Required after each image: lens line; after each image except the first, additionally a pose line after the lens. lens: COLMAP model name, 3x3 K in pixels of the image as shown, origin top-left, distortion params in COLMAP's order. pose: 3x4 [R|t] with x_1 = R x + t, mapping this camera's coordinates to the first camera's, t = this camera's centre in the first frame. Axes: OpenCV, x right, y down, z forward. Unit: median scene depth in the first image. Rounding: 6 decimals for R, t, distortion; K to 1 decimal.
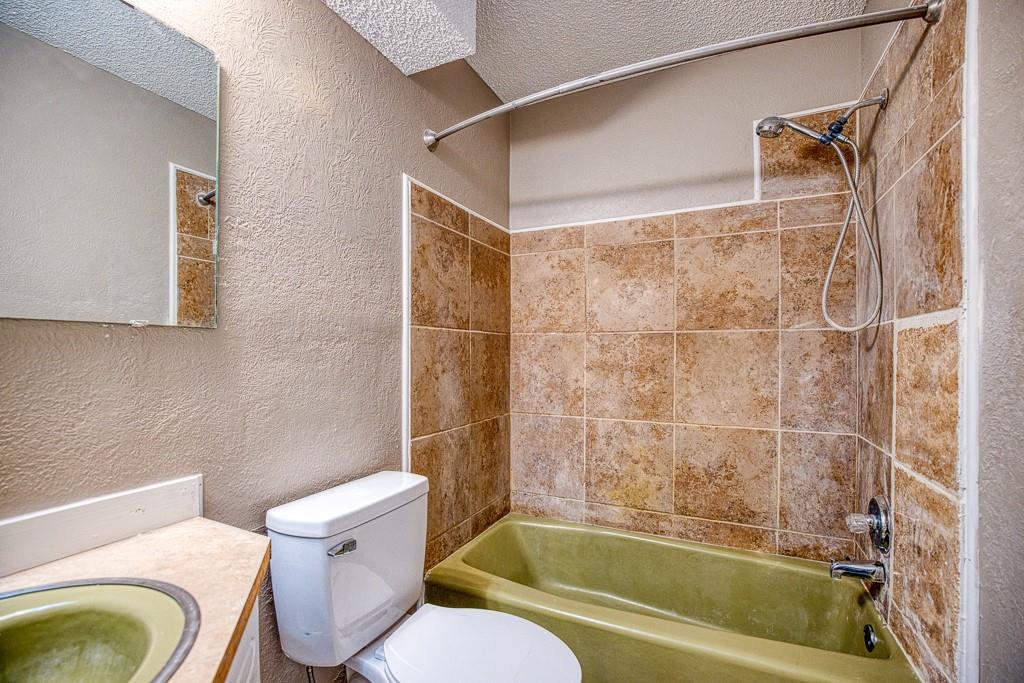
lens RADIAL K [[450.5, 0, 513.3], [0, 450.5, 347.1], [0, 0, 1]] dist [-0.001228, 0.001008]
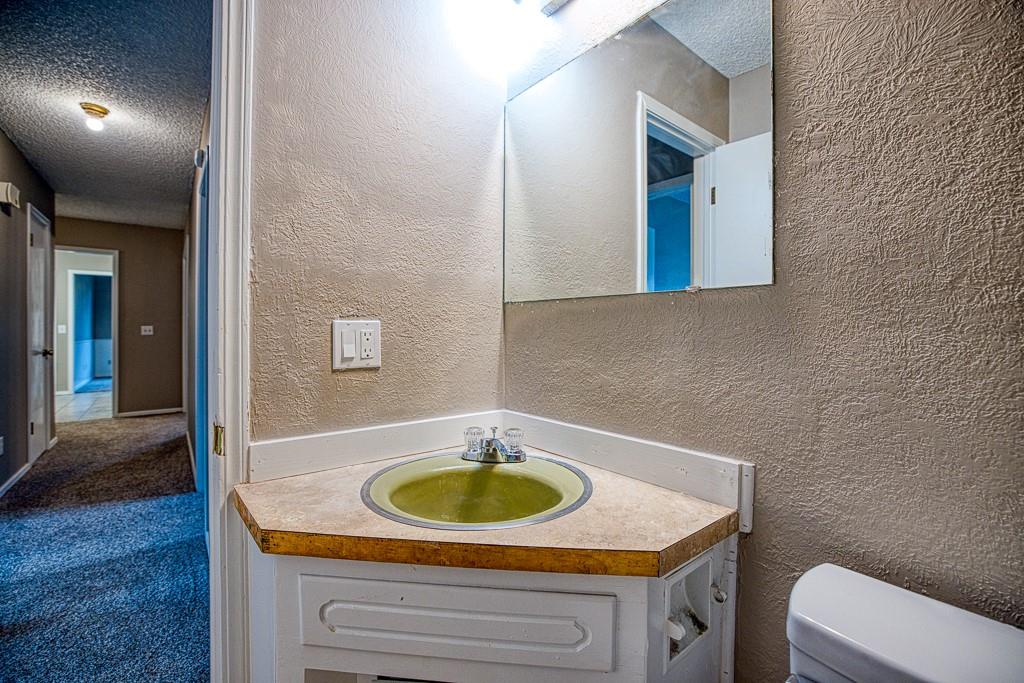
lens RADIAL K [[450.5, 0, 512.0], [0, 450.5, 336.0], [0, 0, 1]] dist [-0.001228, 0.001008]
pose [[-0.421764, 0.000069, -0.906706, 0.242314], [-0.003540, 0.999992, 0.001723, 0.048721], [0.906699, 0.003937, -0.421760, 0.963808]]
